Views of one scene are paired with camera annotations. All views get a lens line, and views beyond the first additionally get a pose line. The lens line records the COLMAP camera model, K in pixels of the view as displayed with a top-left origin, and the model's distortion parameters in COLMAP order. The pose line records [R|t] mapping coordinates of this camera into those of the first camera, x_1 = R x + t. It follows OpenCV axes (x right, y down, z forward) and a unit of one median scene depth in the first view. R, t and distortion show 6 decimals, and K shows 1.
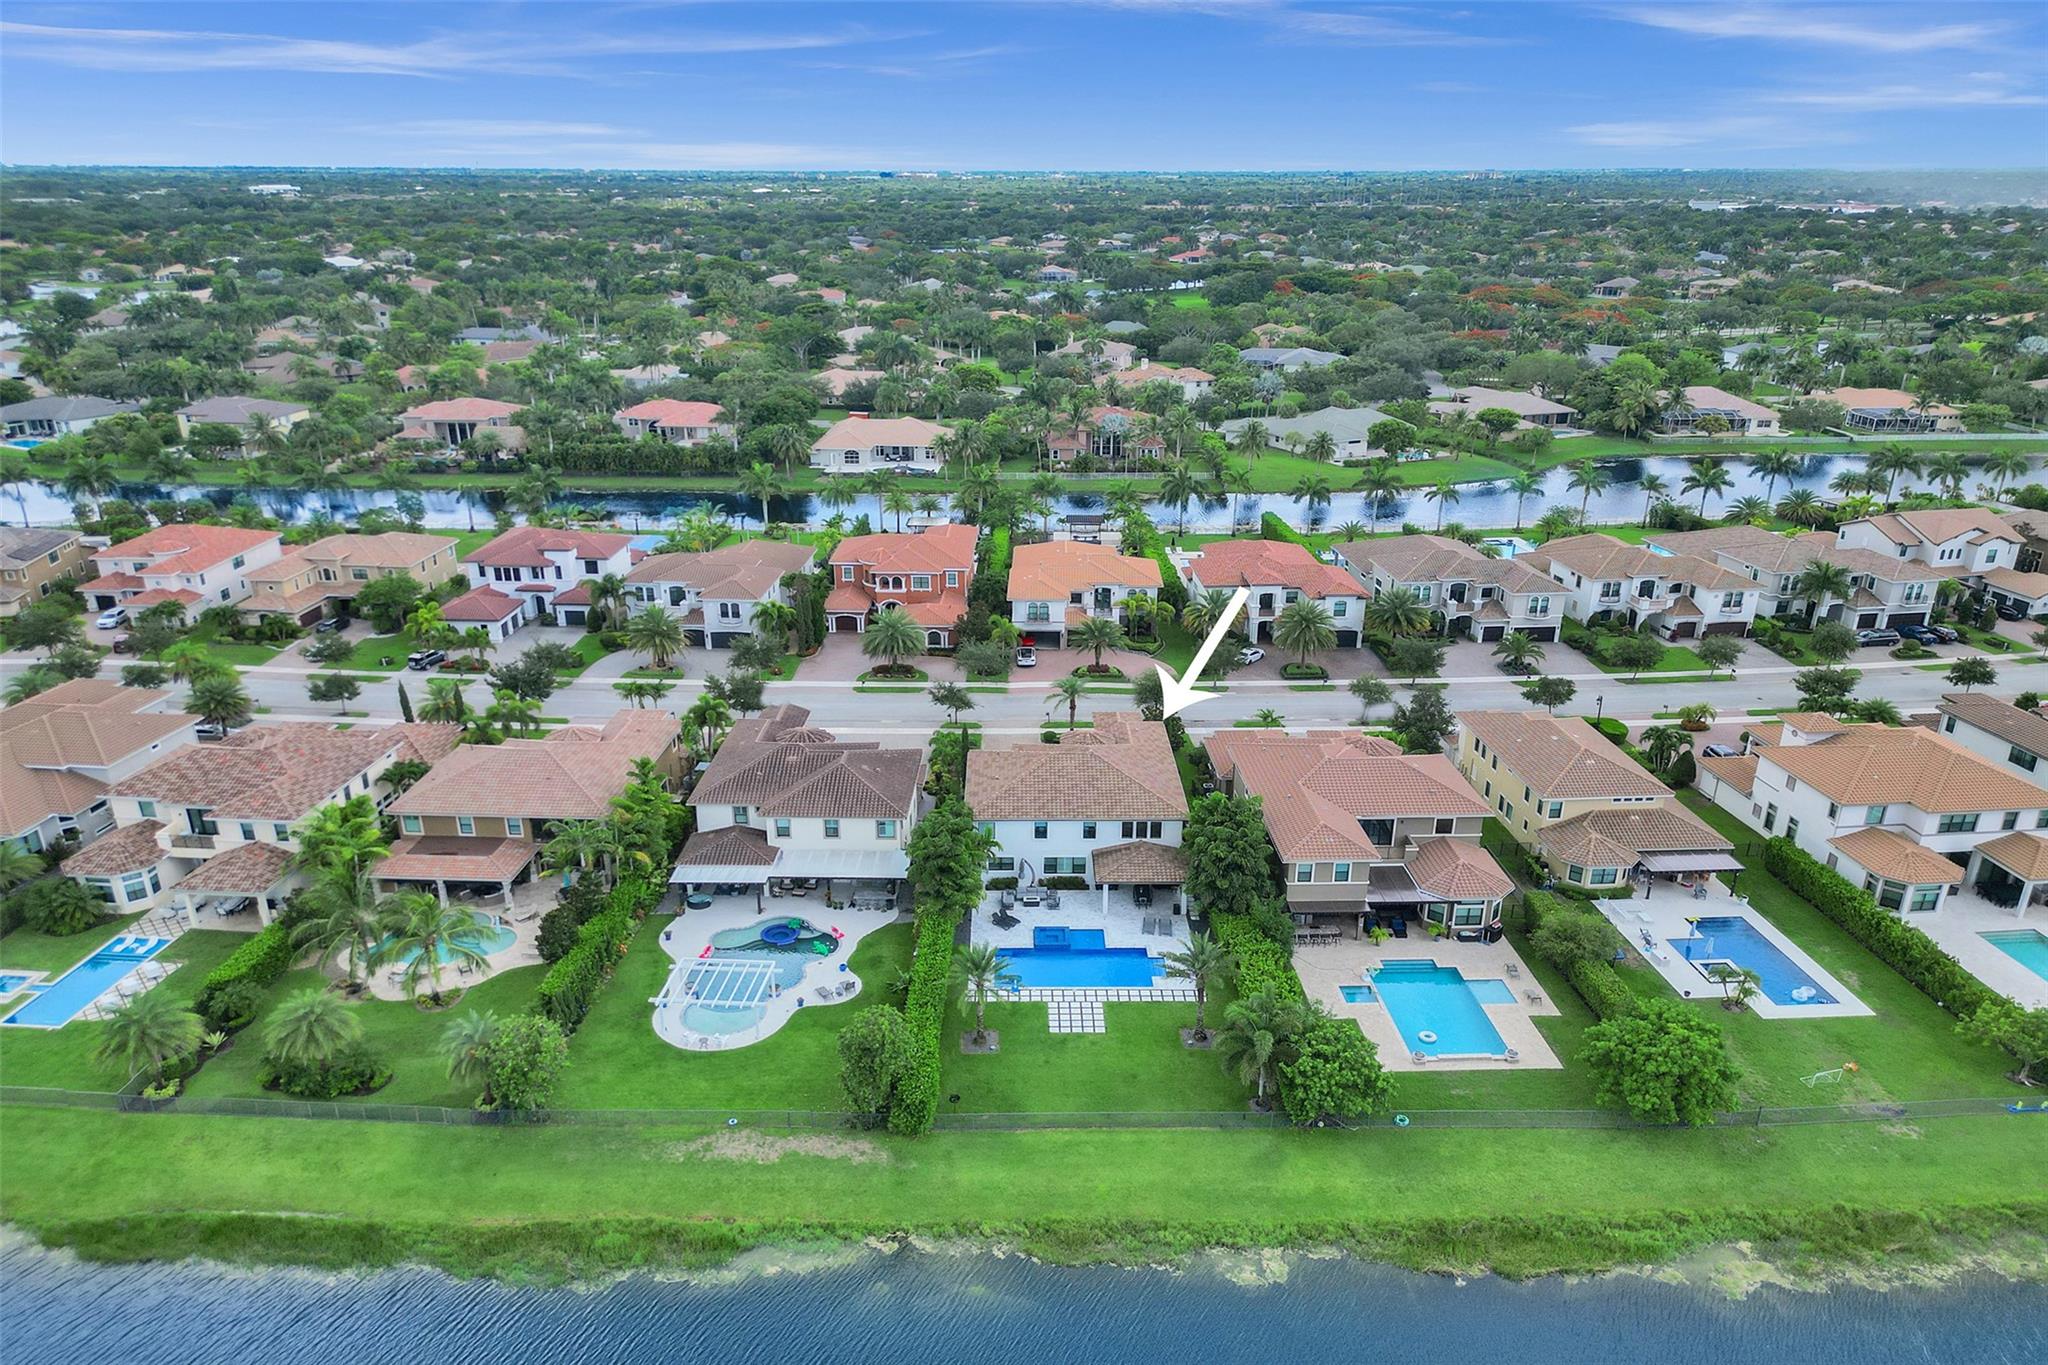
lens RADIAL K [[1285.6, 0, 1025.9], [0, 1285.6, 680.0], [0, 0, 1]] dist [0.056312, -0.033990]
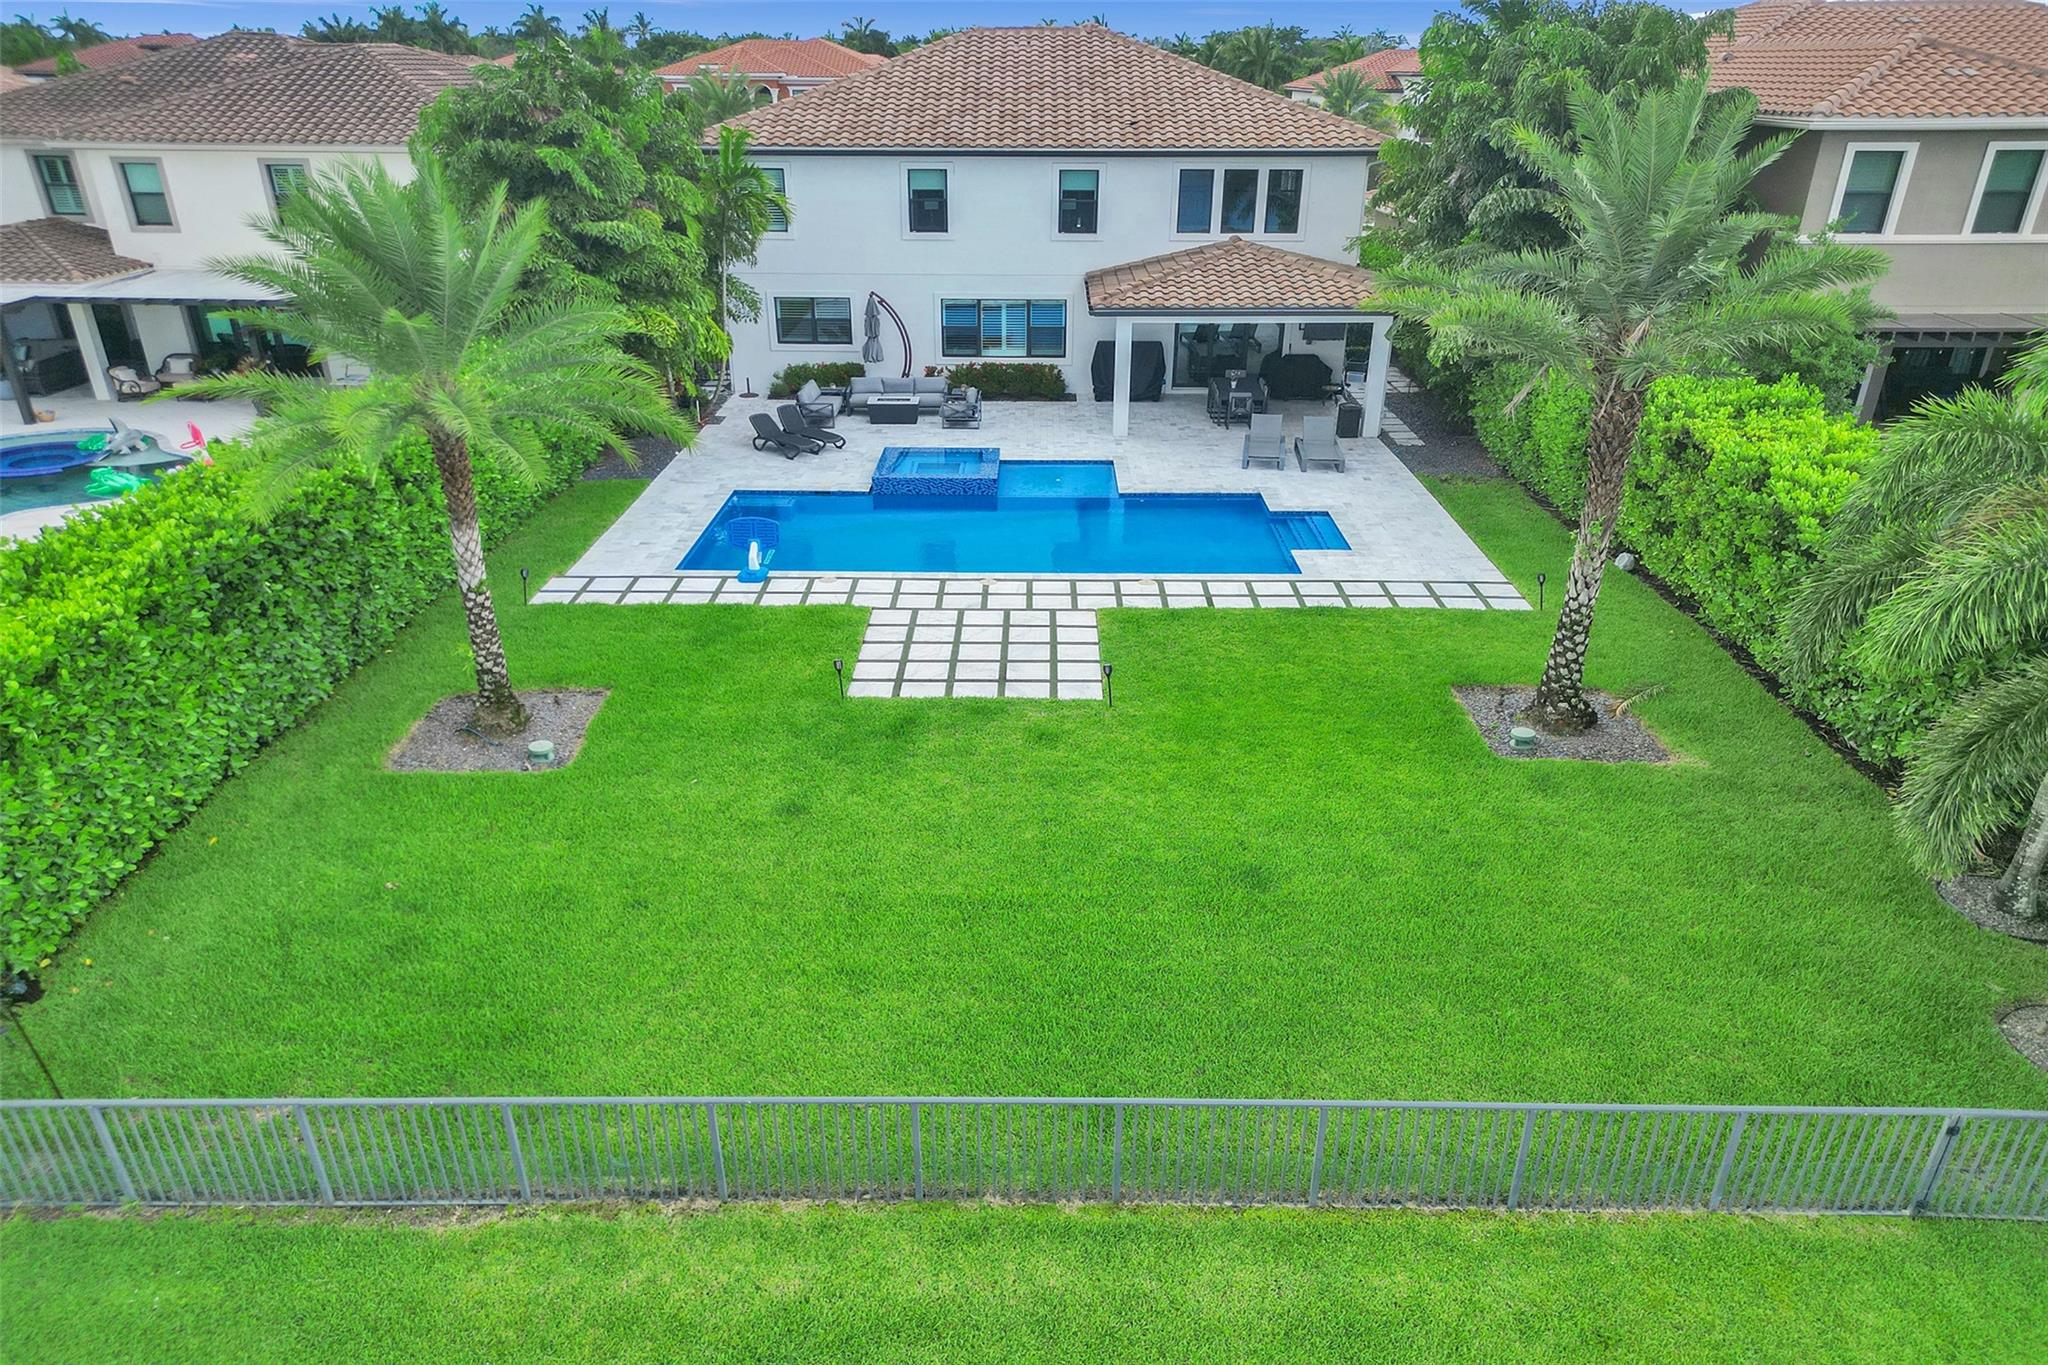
lens RADIAL K [[1285.6, 0, 1025.9], [0, 1285.6, 680.0], [0, 0, 1]] dist [0.056312, -0.033990]
pose [[0.999652, 0.006739, -0.025515, 0.047592], [-0.005064, 0.997860, 0.065183, 0.225598], [0.025900, -0.065031, 0.997547, 0.694297]]
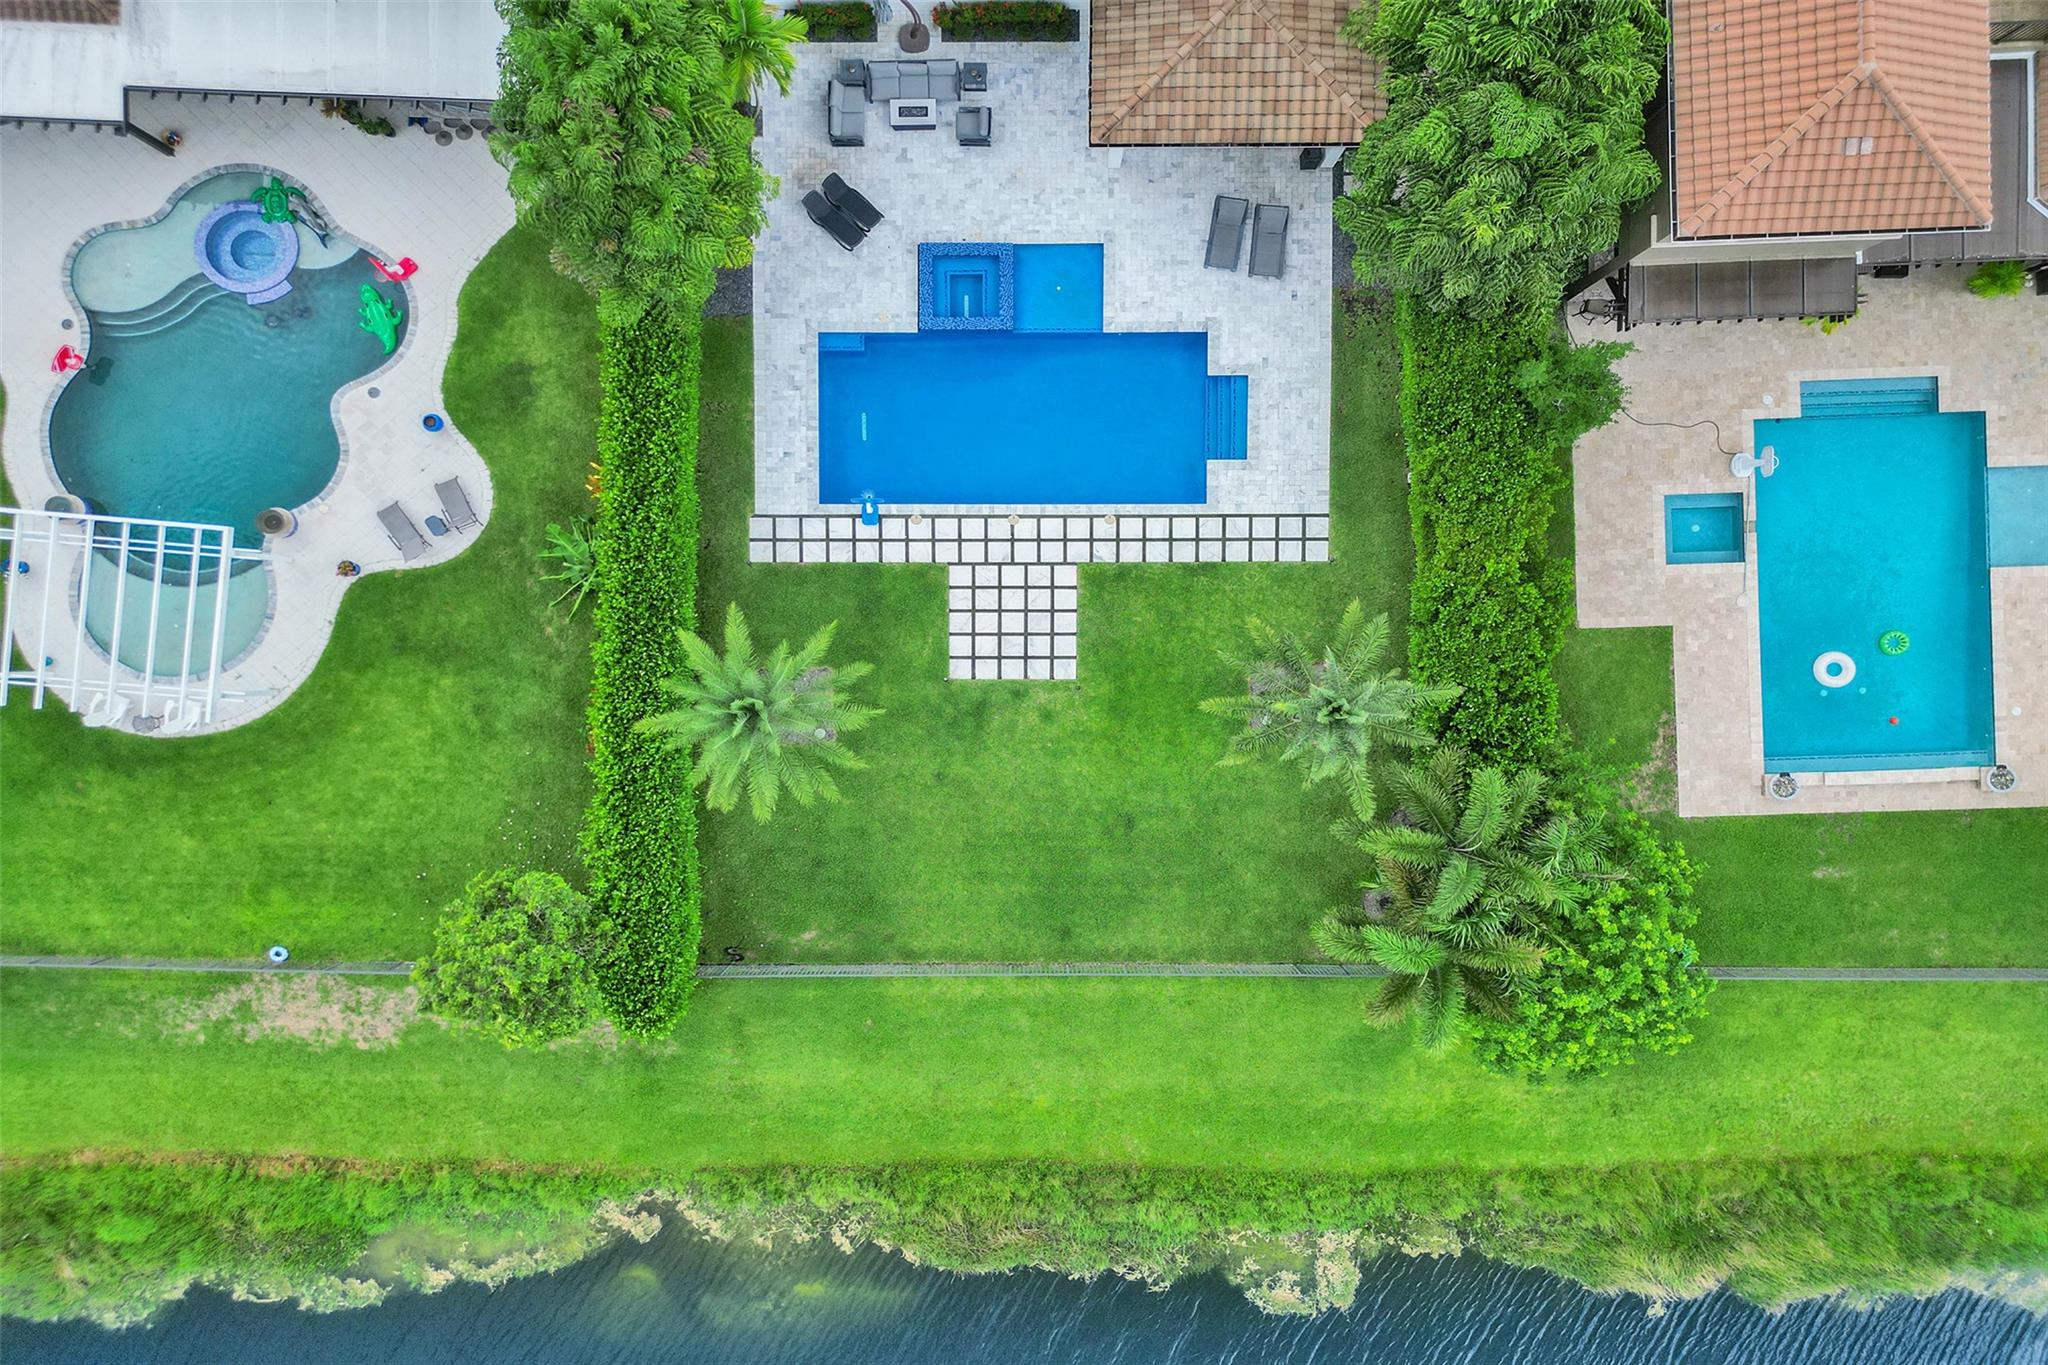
lens RADIAL K [[1338.3, 0, 1025.1], [0, 1338.3, 692.4], [0, 0, 1]] dist [0.107677, -0.121830]
pose [[0.999879, 0.014063, -0.006692, 0.041600], [0.001466, 0.342803, 0.939406, -0.133743], [0.015505, -0.939302, 0.342741, 0.741888]]
